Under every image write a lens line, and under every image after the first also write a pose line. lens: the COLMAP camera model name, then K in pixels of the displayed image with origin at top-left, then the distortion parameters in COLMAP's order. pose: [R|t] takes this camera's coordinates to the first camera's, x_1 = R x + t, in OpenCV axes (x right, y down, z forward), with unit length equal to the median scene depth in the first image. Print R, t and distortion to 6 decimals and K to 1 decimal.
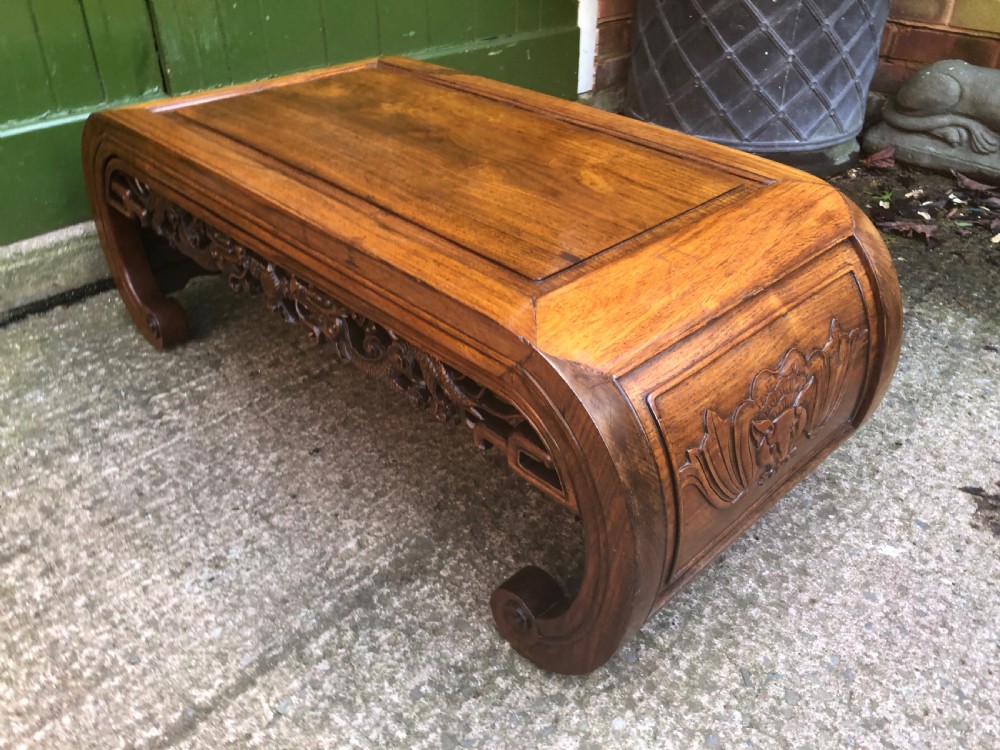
lens RADIAL K [[833.6, 0, 522.2], [0, 833.6, 375.5], [0, 0, 1]] dist [0.007334, 0.000056]
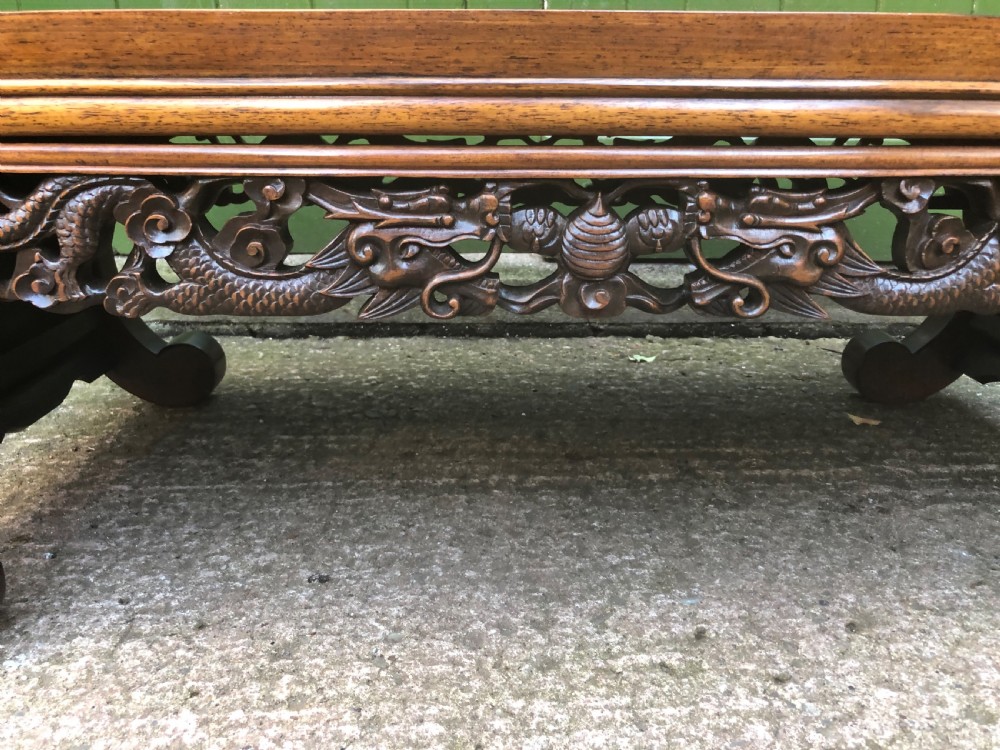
lens RADIAL K [[833.6, 0, 501.7], [0, 833.6, 363.0], [0, 0, 1]] dist [0.007334, 0.000056]
pose [[0.710319, 0.205318, -0.673269, 0.213178], [-0.387154, 0.912790, -0.130098, -0.016483], [0.587842, 0.353070, 0.727863, 0.751249]]
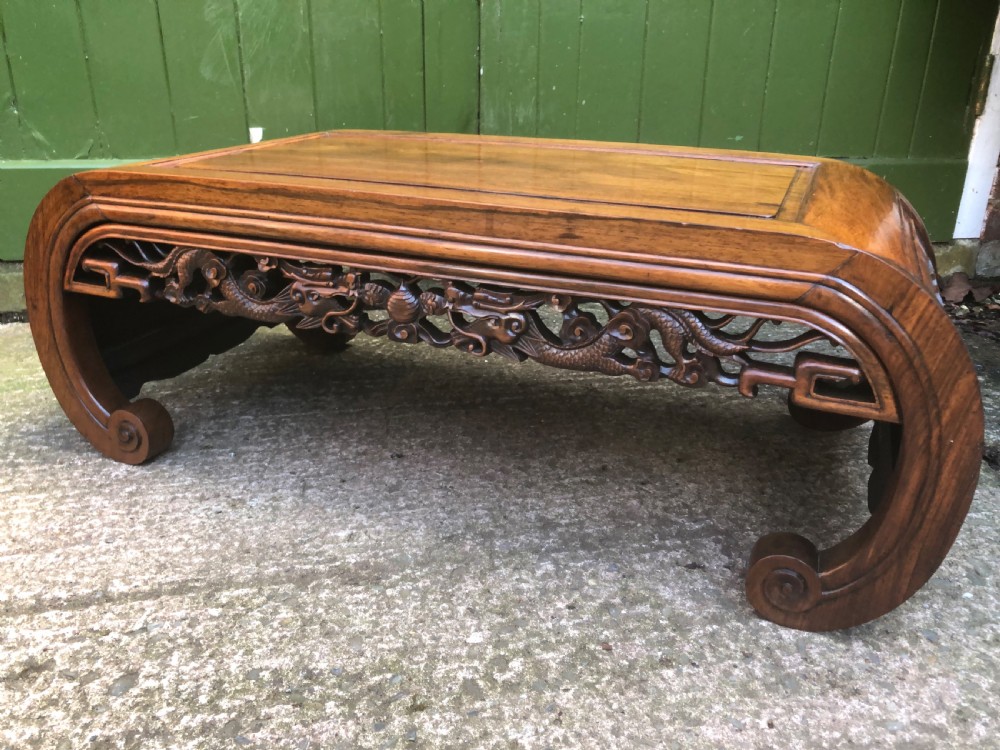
lens RADIAL K [[833.6, 0, 505.7], [0, 833.6, 362.9], [0, 0, 1]] dist [0.007334, 0.000056]
pose [[0.804234, 0.212675, -0.554957, 0.456169], [-0.331334, 0.935645, -0.121598, 0.078645], [0.493382, 0.281670, 0.822944, 0.269221]]
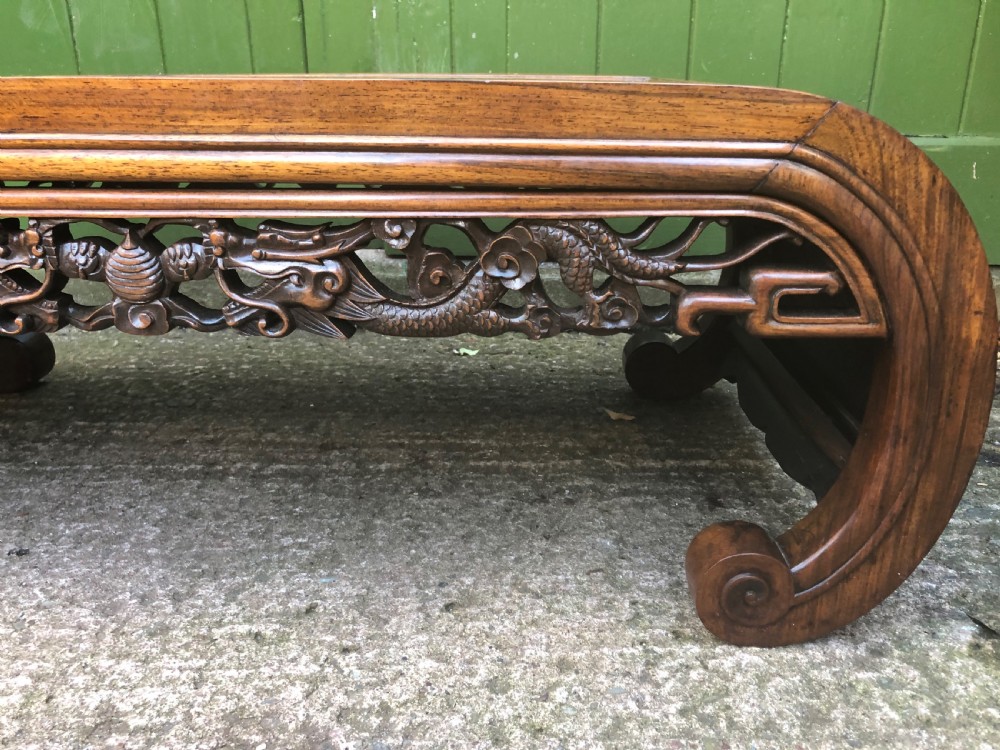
lens RADIAL K [[833.6, 0, 504.4], [0, 833.6, 366.1], [0, 0, 1]] dist [0.007334, 0.000056]
pose [[0.670887, 0.236343, -0.702888, 0.489362], [-0.403807, 0.911430, -0.078959, -0.162730], [0.621972, 0.336804, 0.706904, 0.890088]]
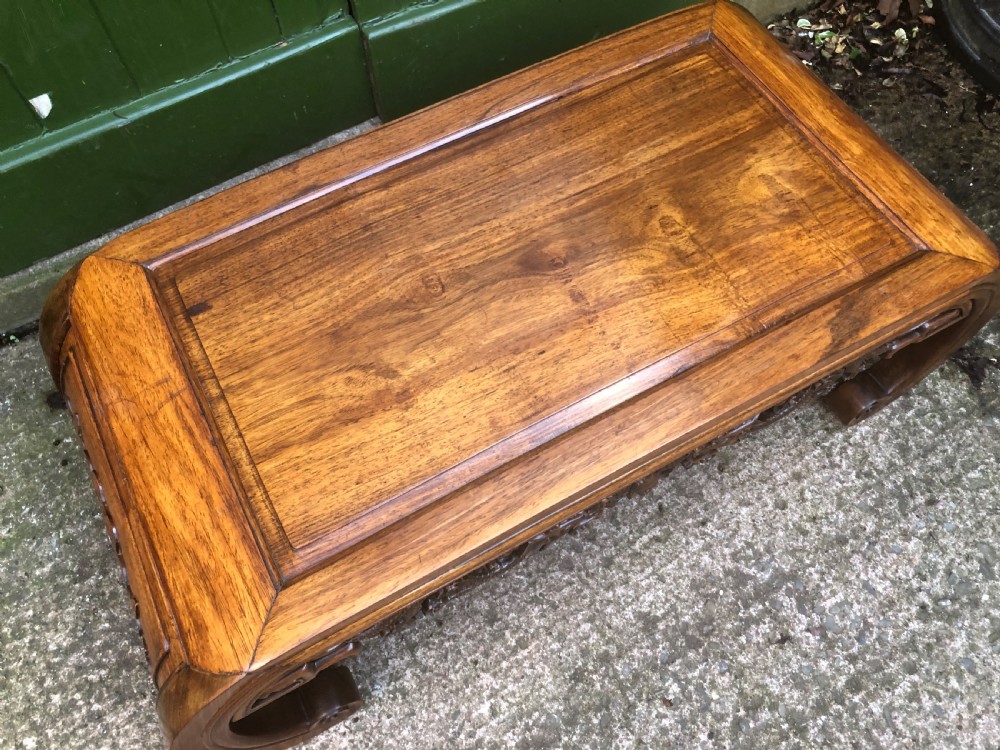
lens RADIAL K [[833.6, 0, 504.6], [0, 833.6, 370.2], [0, 0, 1]] dist [0.007334, 0.000056]
pose [[0.958016, 0.236713, -0.161776, -0.119180], [-0.135766, 0.871507, 0.471214, -0.696714], [0.252531, -0.429467, 0.867056, 0.303118]]
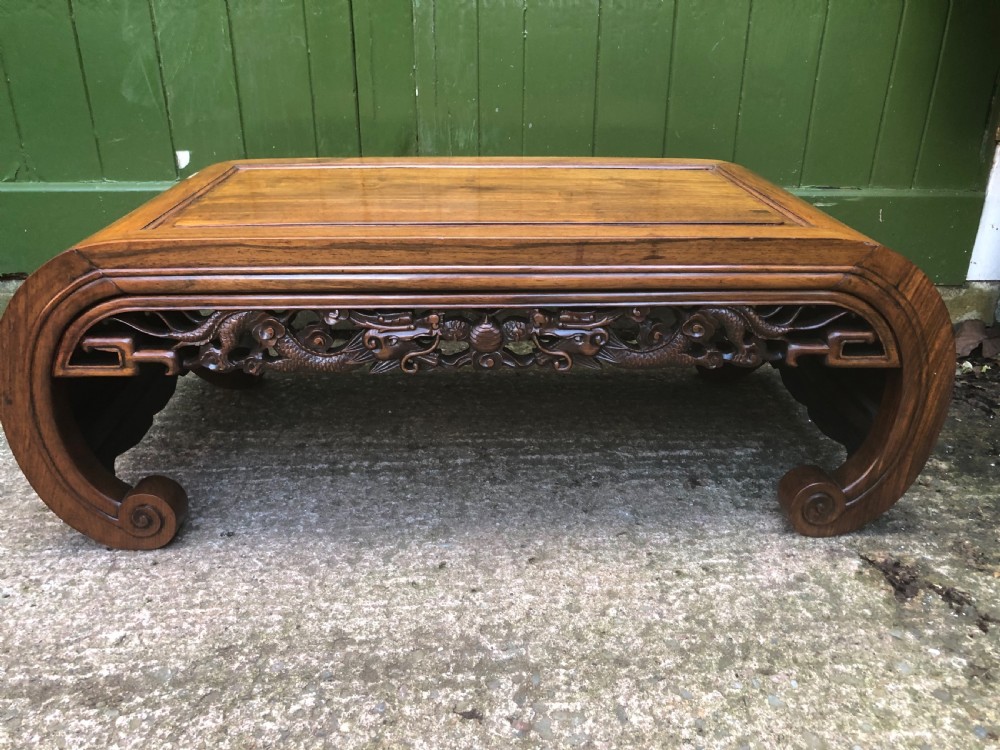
lens RADIAL K [[833.6, 0, 509.0], [0, 833.6, 362.3], [0, 0, 1]] dist [0.007334, 0.000056]
pose [[0.720294, 0.264847, -0.641118, 0.615107], [-0.381617, 0.923104, -0.047410, -0.189801], [0.579262, 0.278811, 0.765976, 0.515705]]
